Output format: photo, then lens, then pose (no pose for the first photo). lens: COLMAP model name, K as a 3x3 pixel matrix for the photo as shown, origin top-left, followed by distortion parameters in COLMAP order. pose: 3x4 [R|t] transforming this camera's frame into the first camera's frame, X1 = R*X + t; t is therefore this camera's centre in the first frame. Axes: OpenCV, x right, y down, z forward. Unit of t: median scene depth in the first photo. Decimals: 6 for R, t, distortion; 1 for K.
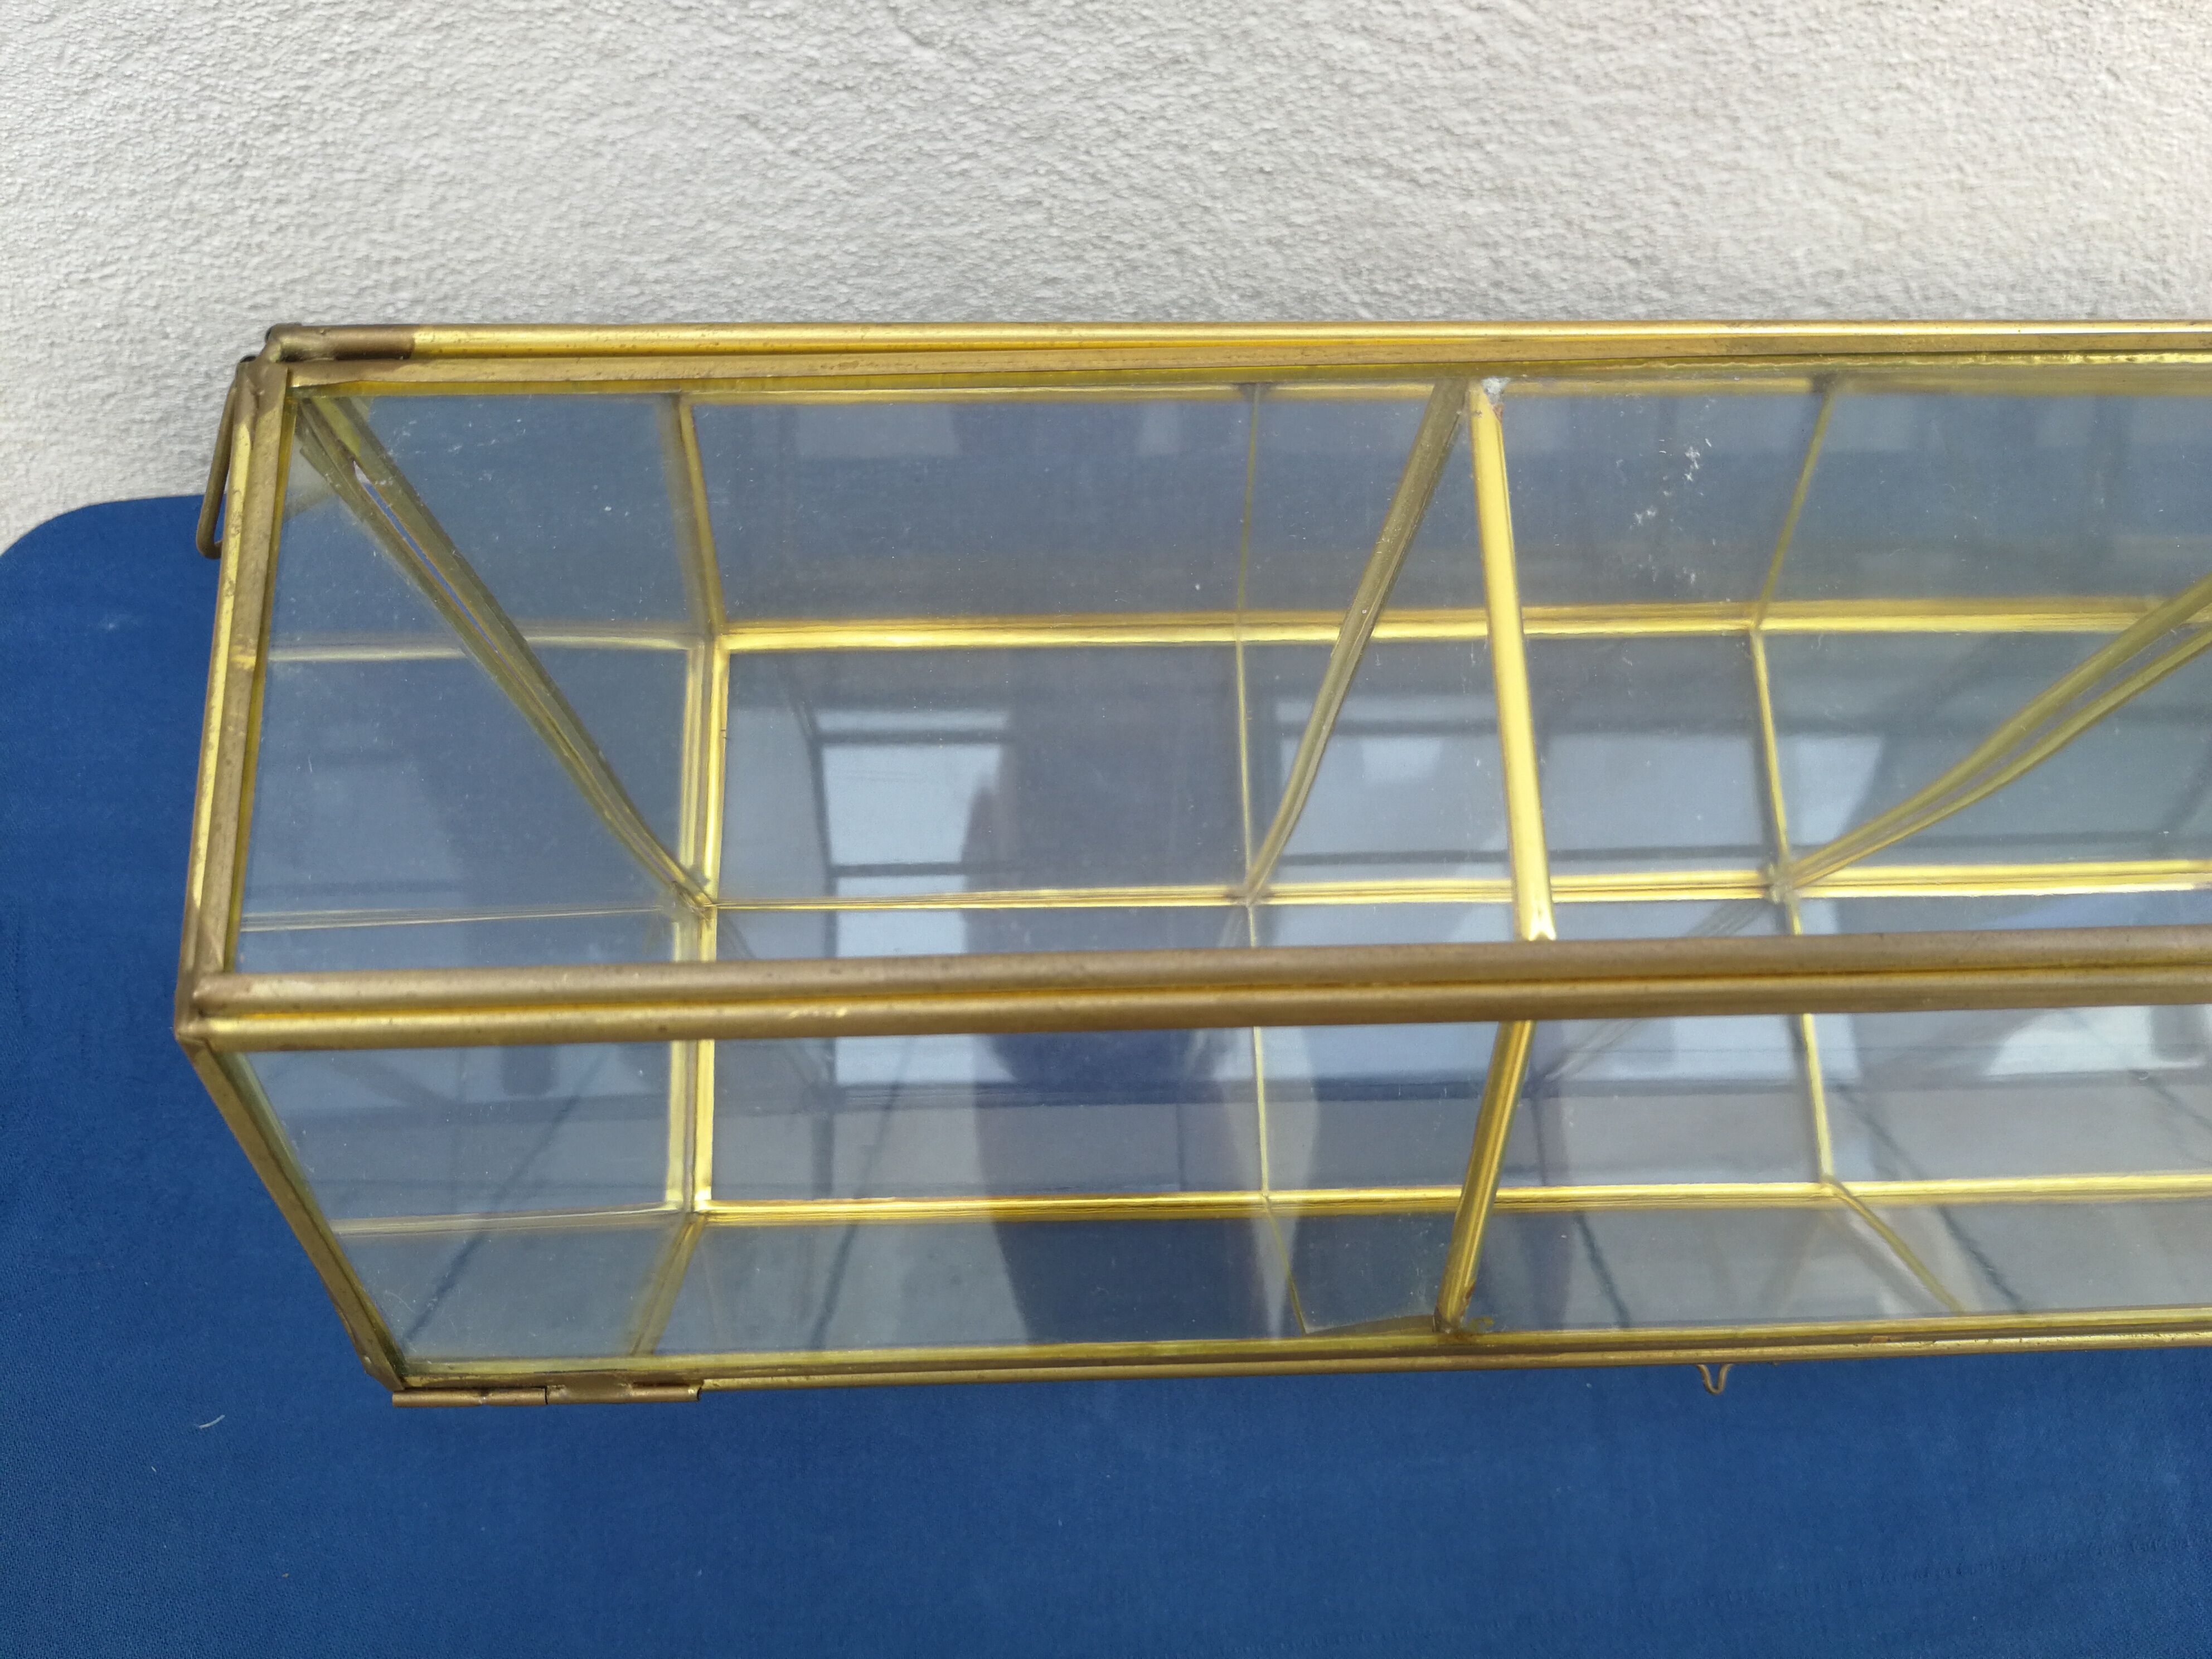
lens RADIAL K [[1752.5, 0, 1106.0], [0, 1752.5, 829.5], [0, 0, 1]] dist [0.065632, -0.151436]
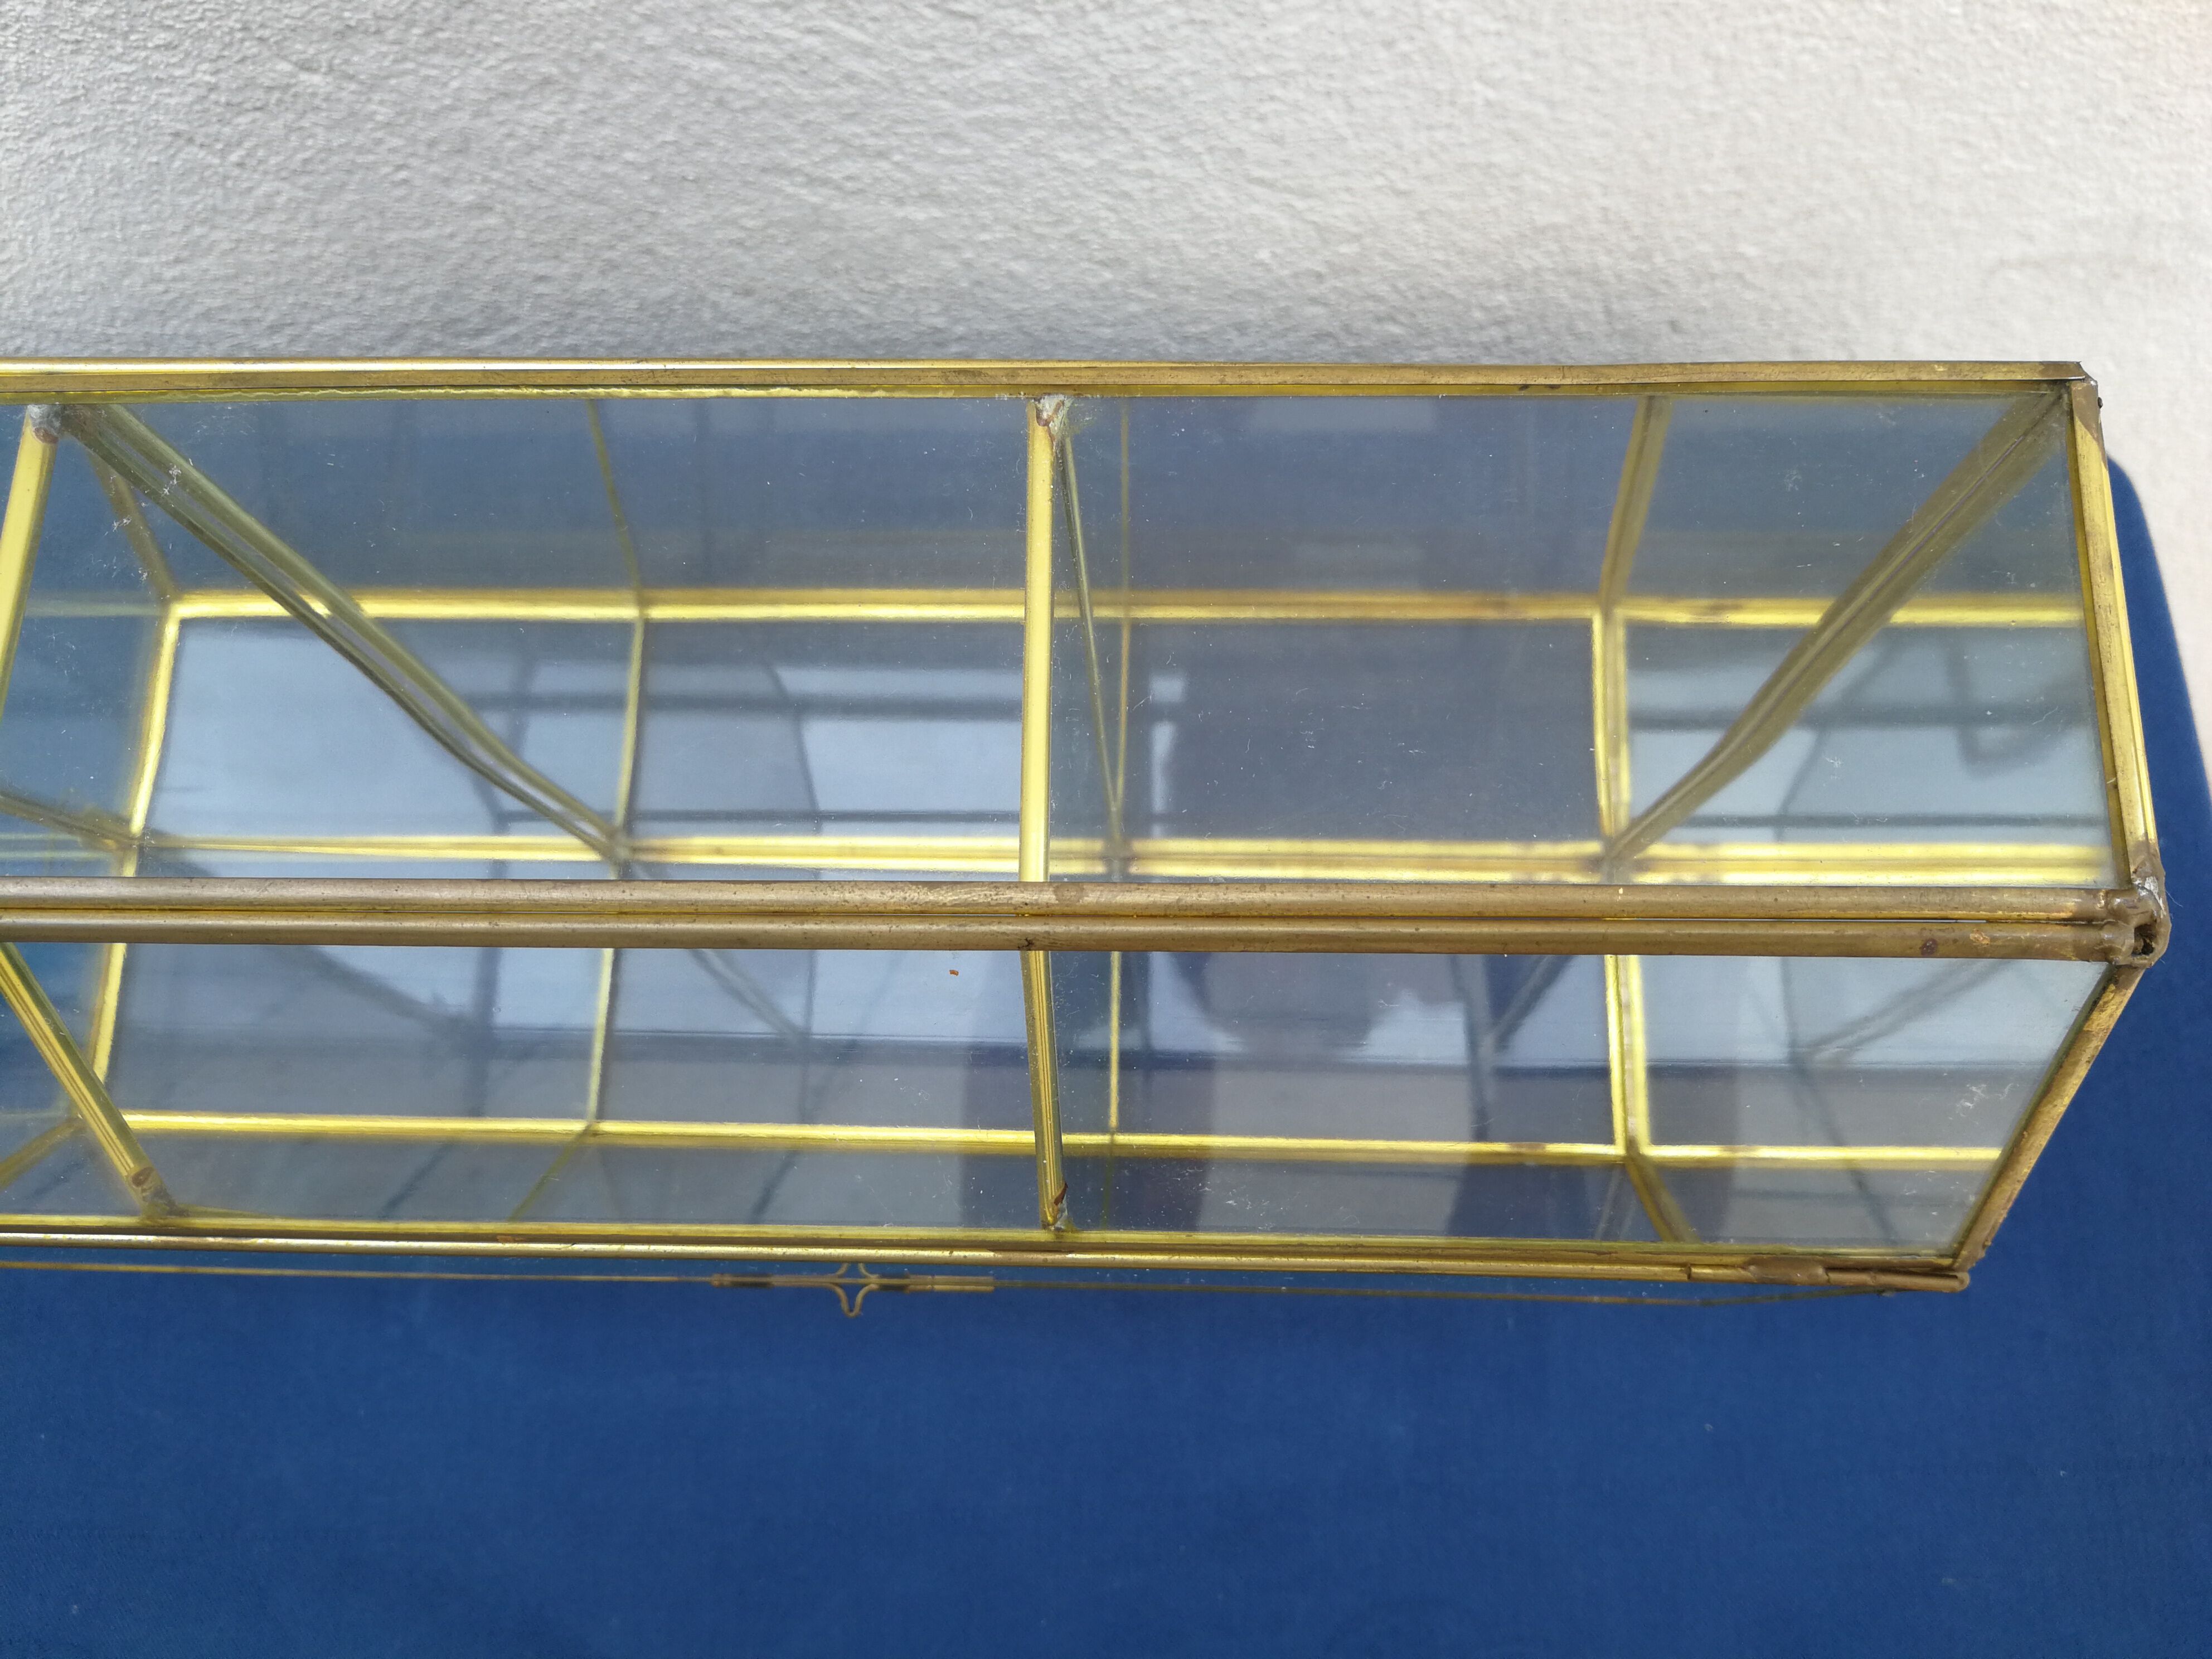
lens RADIAL K [[1777.1, 0, 1109.5], [0, 1777.1, 867.4], [0, 0, 1]] dist [-0.006301, -0.007715]
pose [[0.995978, 0.034212, -0.082806, 0.459191], [-0.031281, 0.998846, 0.036438, -0.002390], [0.083957, -0.033701, 0.995899, -0.069770]]
